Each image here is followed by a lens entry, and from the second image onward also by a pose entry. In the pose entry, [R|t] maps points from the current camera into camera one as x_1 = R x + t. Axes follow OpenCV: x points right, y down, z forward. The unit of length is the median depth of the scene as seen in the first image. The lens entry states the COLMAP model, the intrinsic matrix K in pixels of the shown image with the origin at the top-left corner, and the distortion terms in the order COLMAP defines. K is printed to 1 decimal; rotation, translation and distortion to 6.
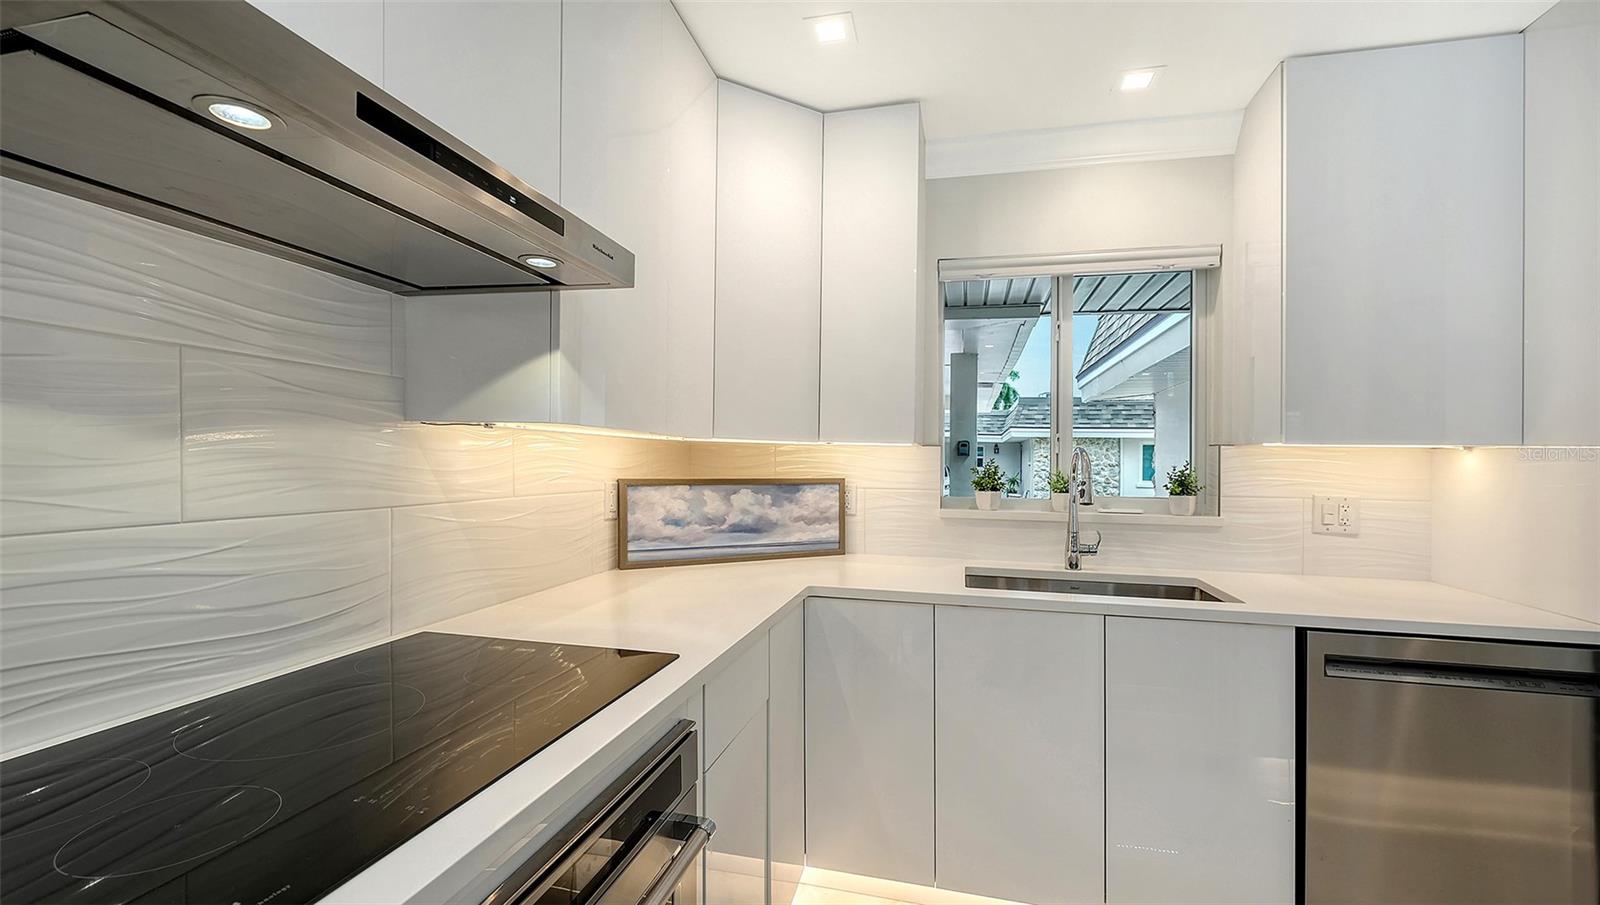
lens RADIAL K [[674.1, 0, 799.1], [0, 674.1, 460.9], [0, 0, 1]] dist [-0.001098, -0.000246]
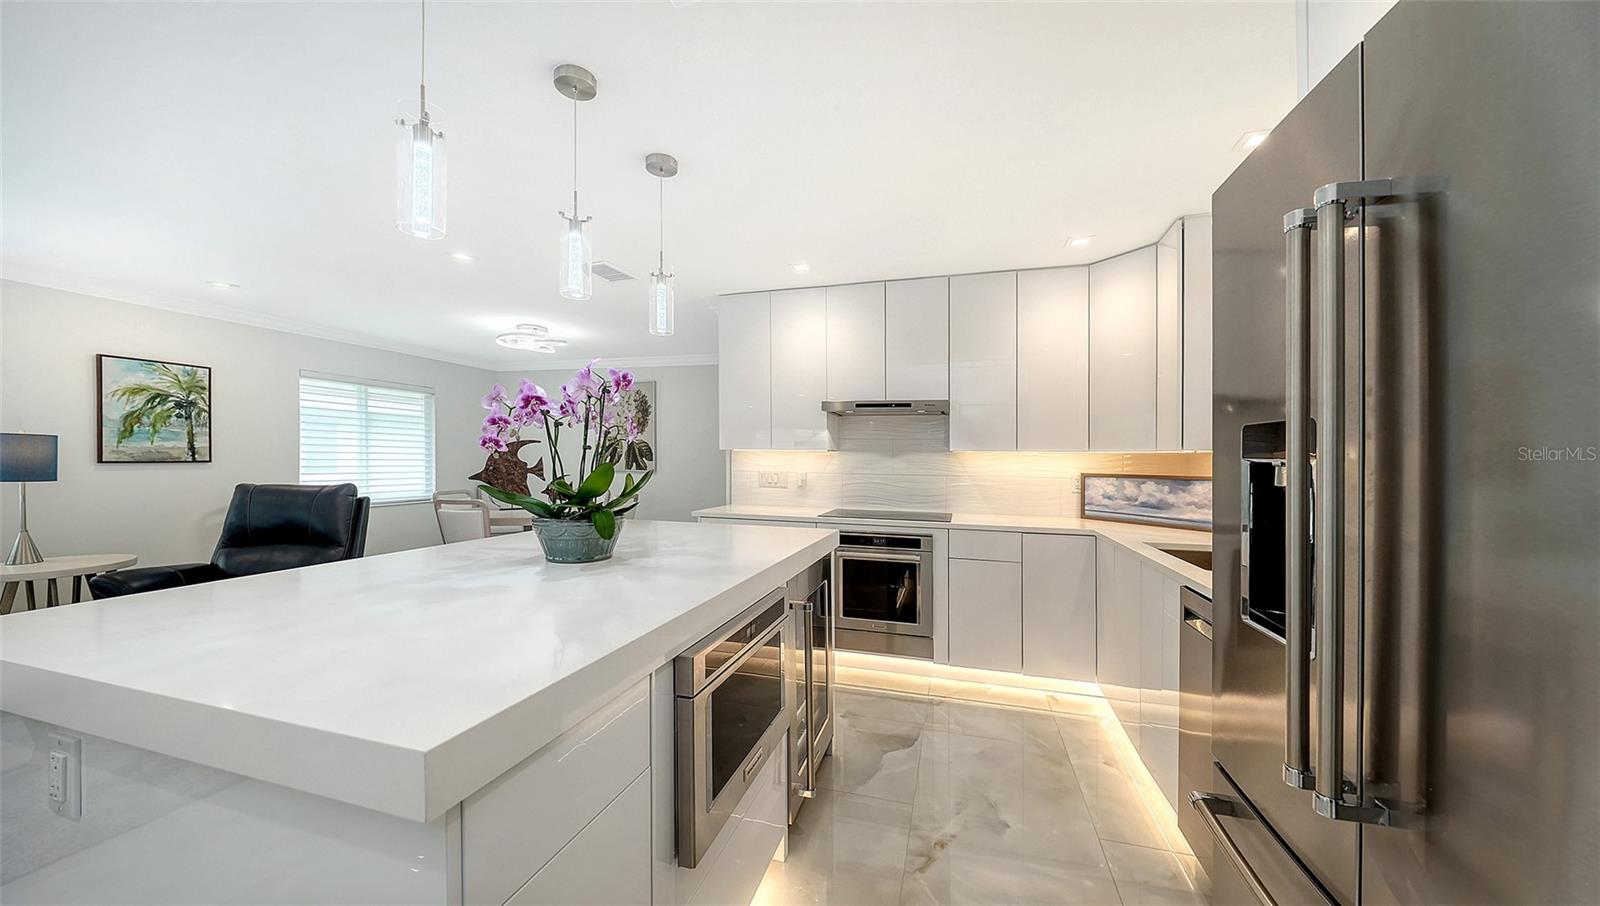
lens RADIAL K [[559.2, 0, 775.6], [0, 559.2, 442.6], [0, 0, 1]] dist [-0.006325, -0.000831]
pose [[-0.084289, -0.046507, -0.995355, 1.355425], [-0.014585, 0.998861, -0.045435, 0.022655], [0.996335, 0.010688, -0.084871, 0.209899]]
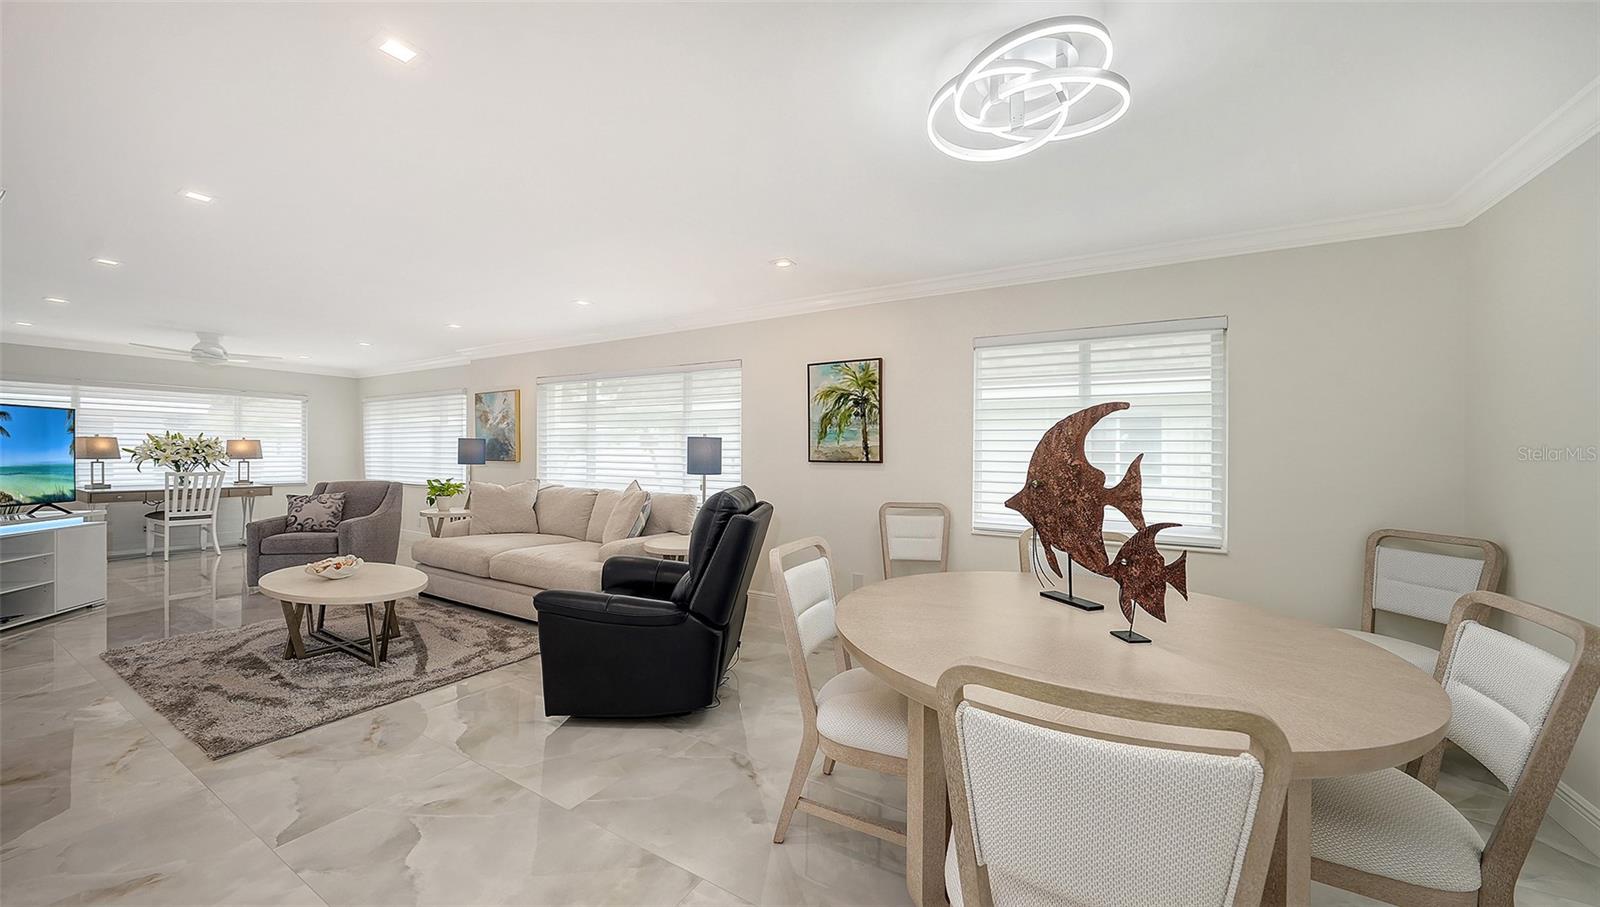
lens RADIAL K [[559.2, 0, 792.8], [0, 559.2, 456.4], [0, 0, 1]] dist [-0.006325, -0.000831]
pose [[-0.955736, -0.029320, 0.292760, -0.703777], [-0.026471, 0.999556, 0.013689, -0.005959], [-0.293031, 0.005334, -0.956088, -0.165540]]
